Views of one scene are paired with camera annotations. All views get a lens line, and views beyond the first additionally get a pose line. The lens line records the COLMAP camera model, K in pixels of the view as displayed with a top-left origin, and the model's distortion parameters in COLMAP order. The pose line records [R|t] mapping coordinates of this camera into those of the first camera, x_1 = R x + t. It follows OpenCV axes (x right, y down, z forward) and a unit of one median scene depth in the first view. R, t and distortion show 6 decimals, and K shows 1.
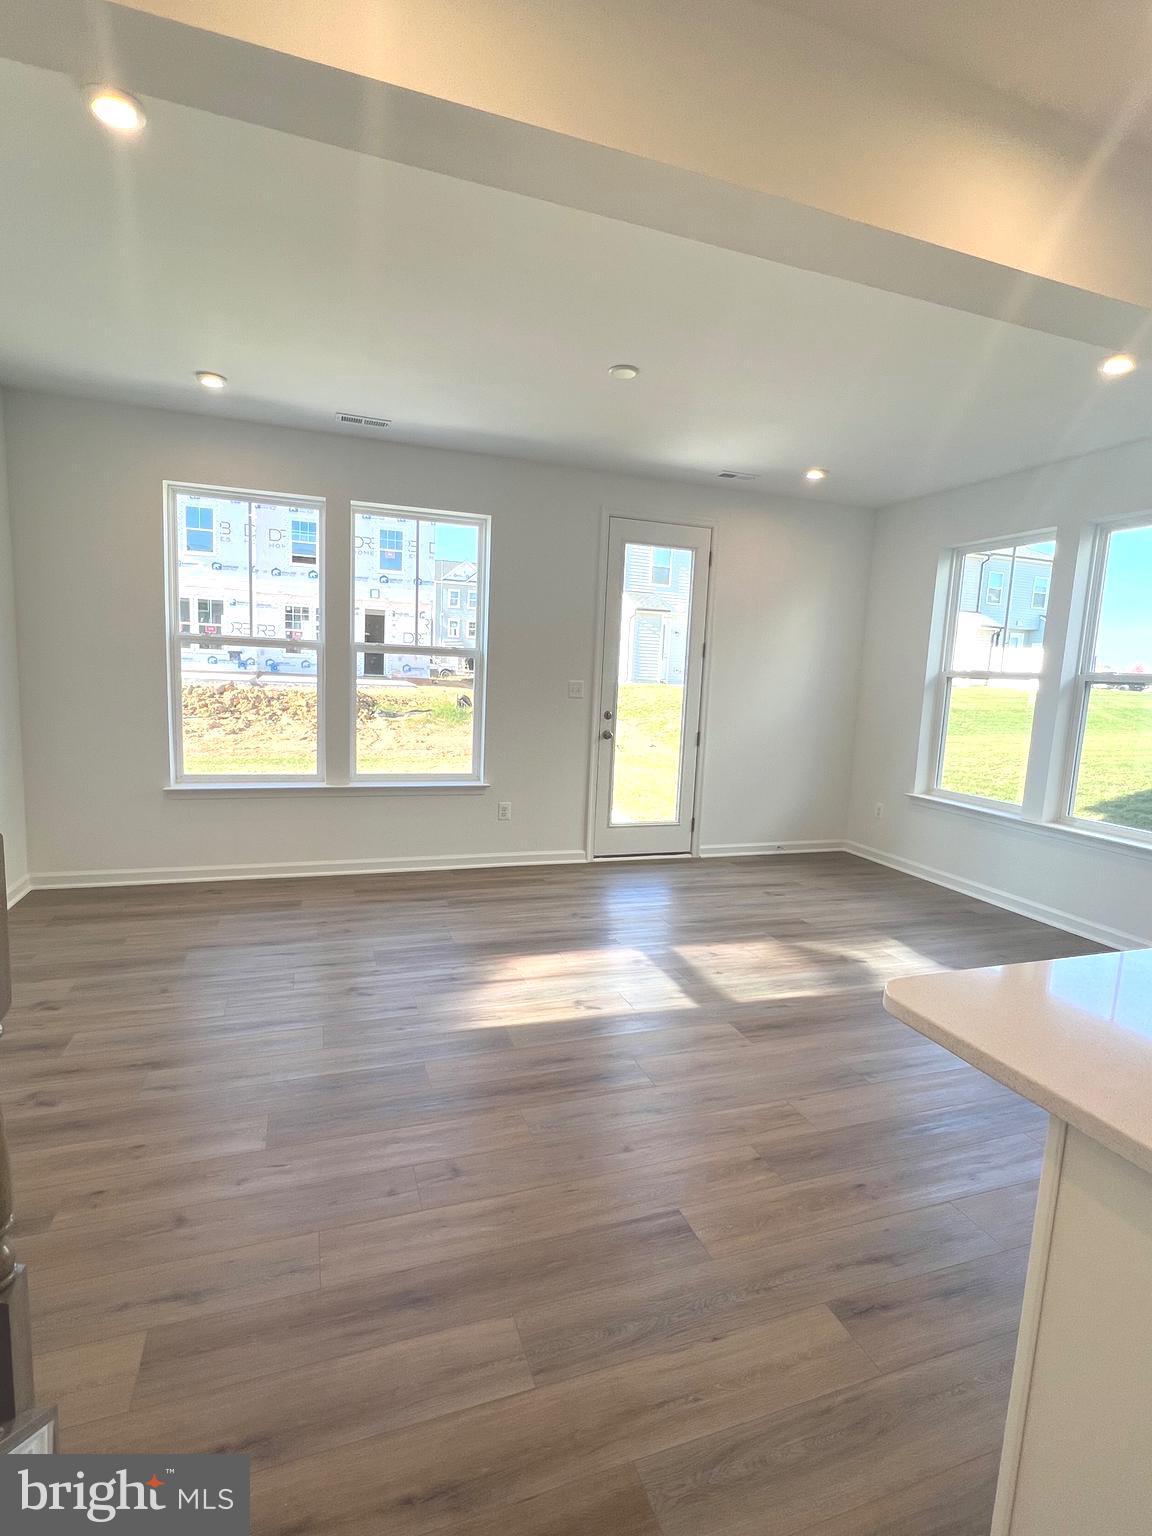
lens RADIAL K [[756.8, 0, 573.0], [0, 756.8, 771.1], [0, 0, 1]] dist [0.003524, -0.000786]
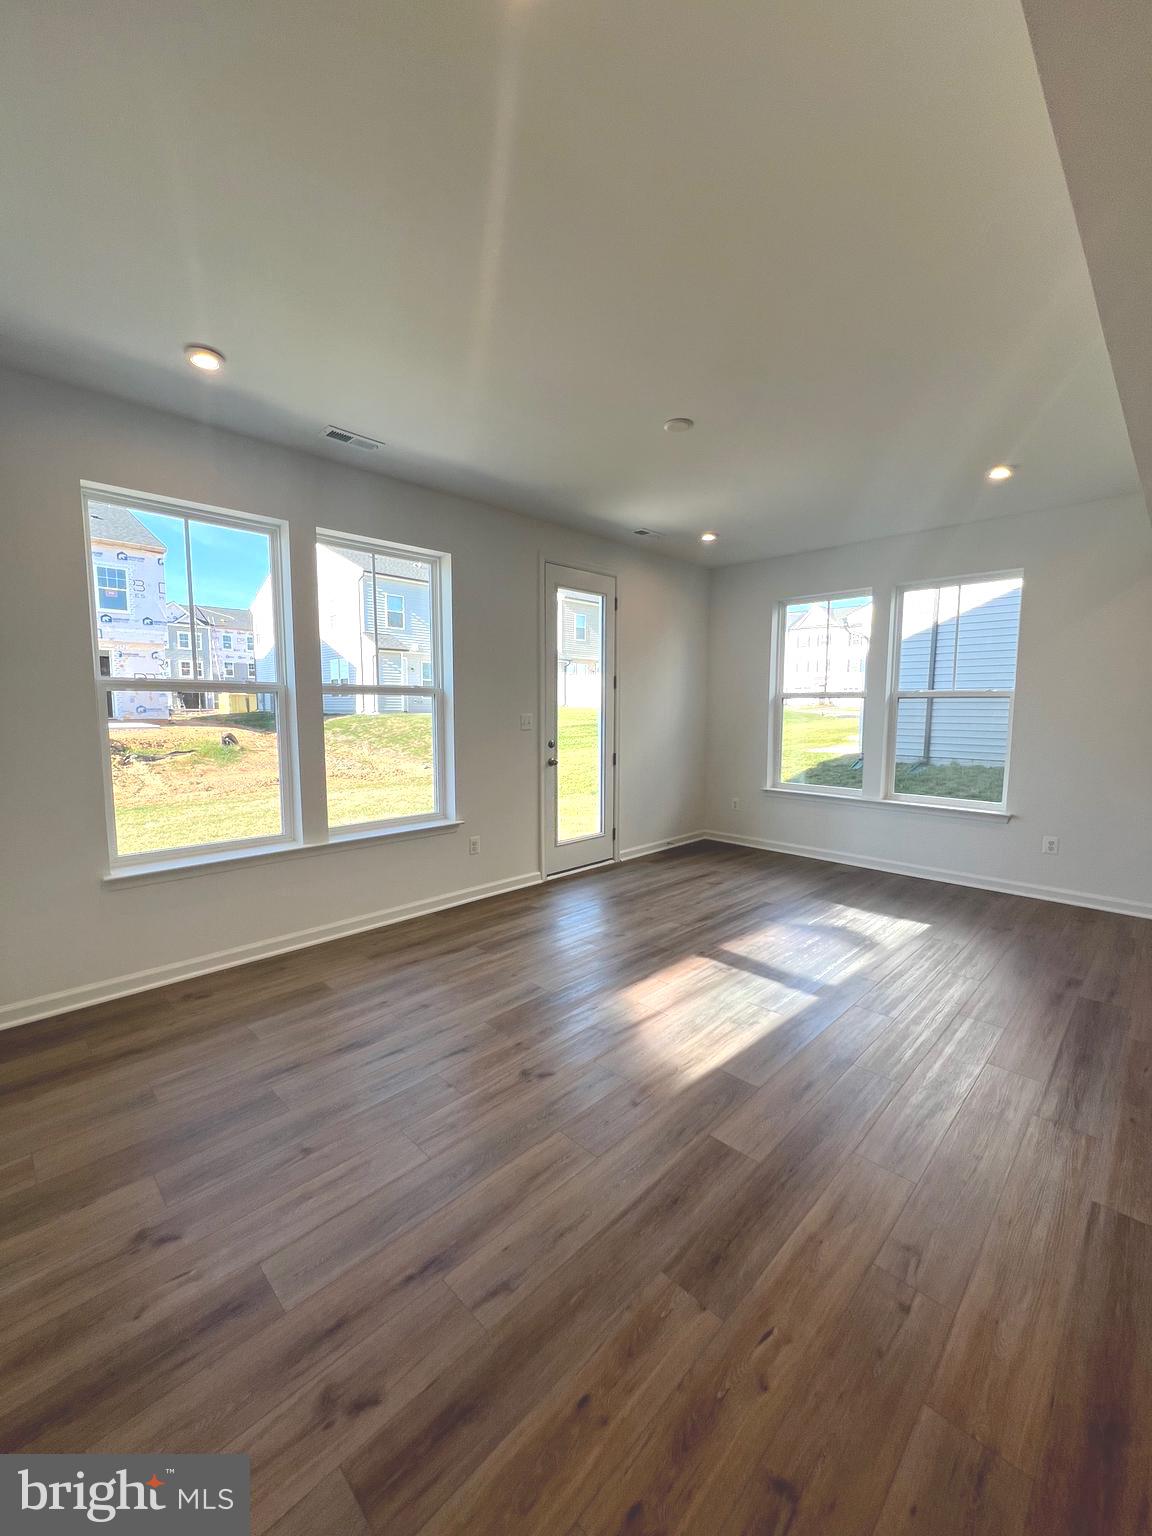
lens RADIAL K [[621.4, 0, 588.2], [0, 621.4, 770.6], [0, 0, 1]] dist [0.003374, -0.000333]
pose [[0.899376, -0.086913, 0.428450, -0.289286], [0.094452, 0.995523, 0.003679, -0.034405], [-0.426852, 0.037159, 0.903558, 0.170977]]
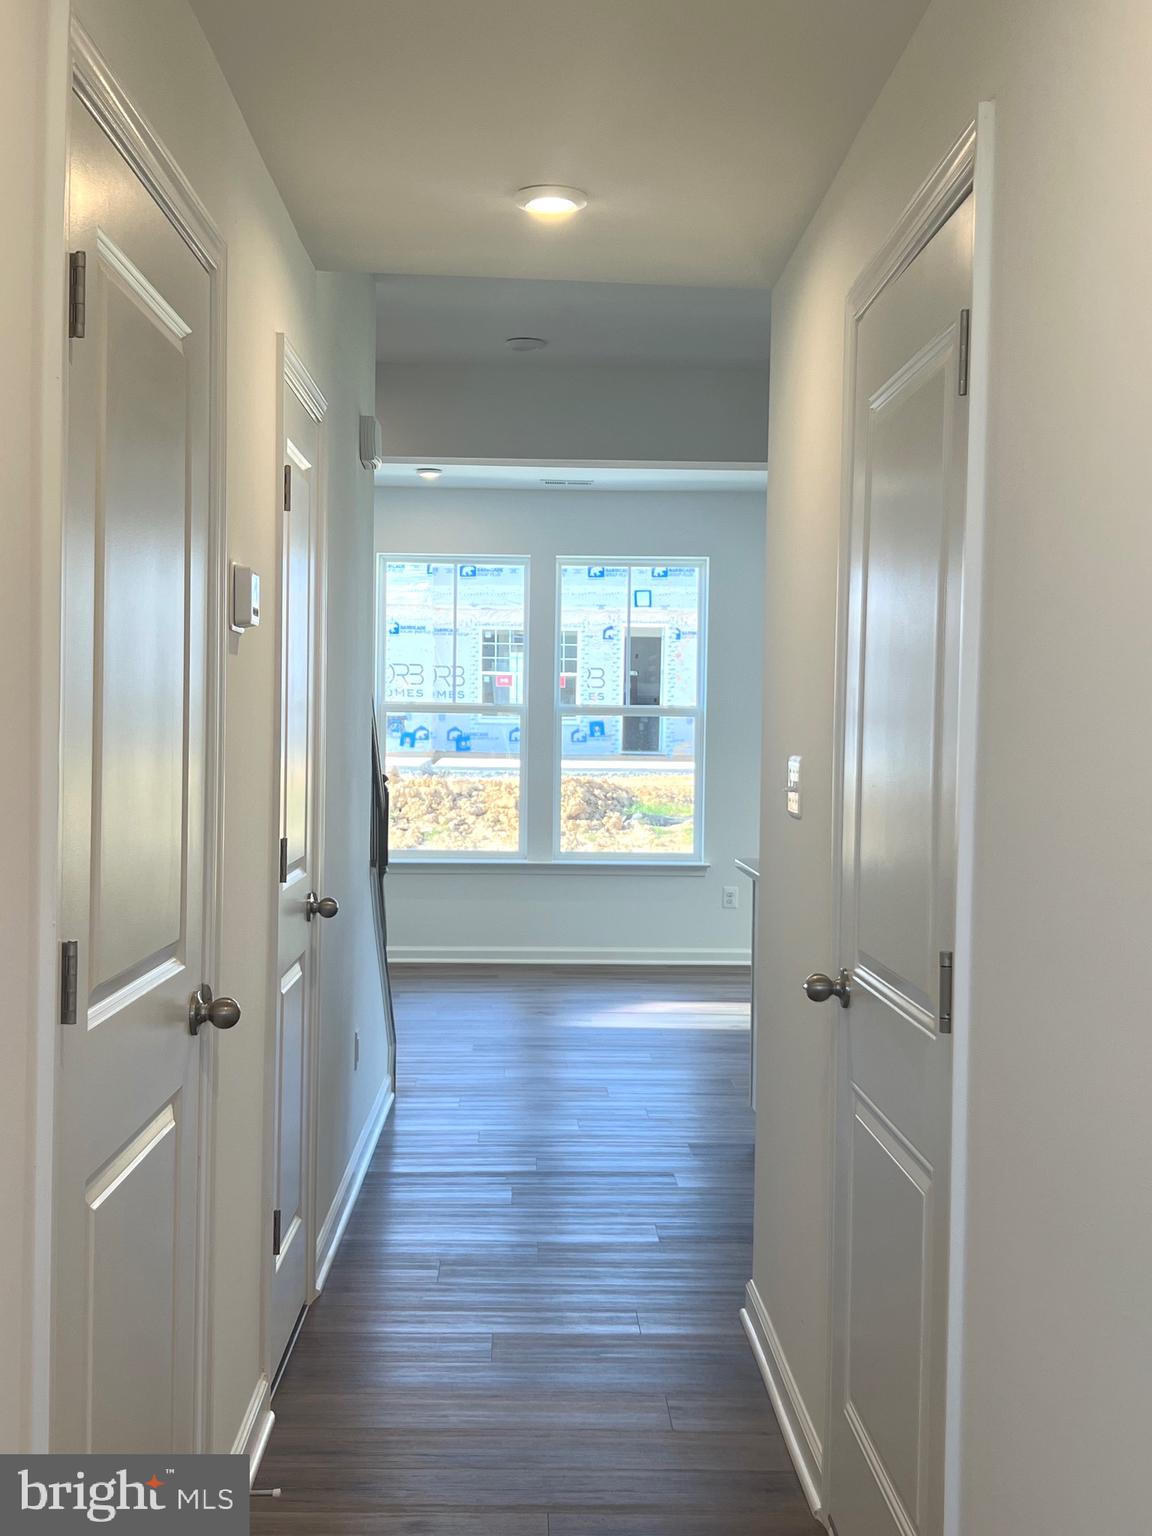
lens RADIAL K [[1771.5, 0, 574.2], [0, 1771.5, 767.2], [0, 0, 1]] dist [0.001411, 0.000000]
pose [[0.953191, -0.023996, -0.301416, 0.324070], [-0.011605, 0.993208, -0.115770, 0.132698], [0.302147, 0.113849, 0.946438, -0.879968]]
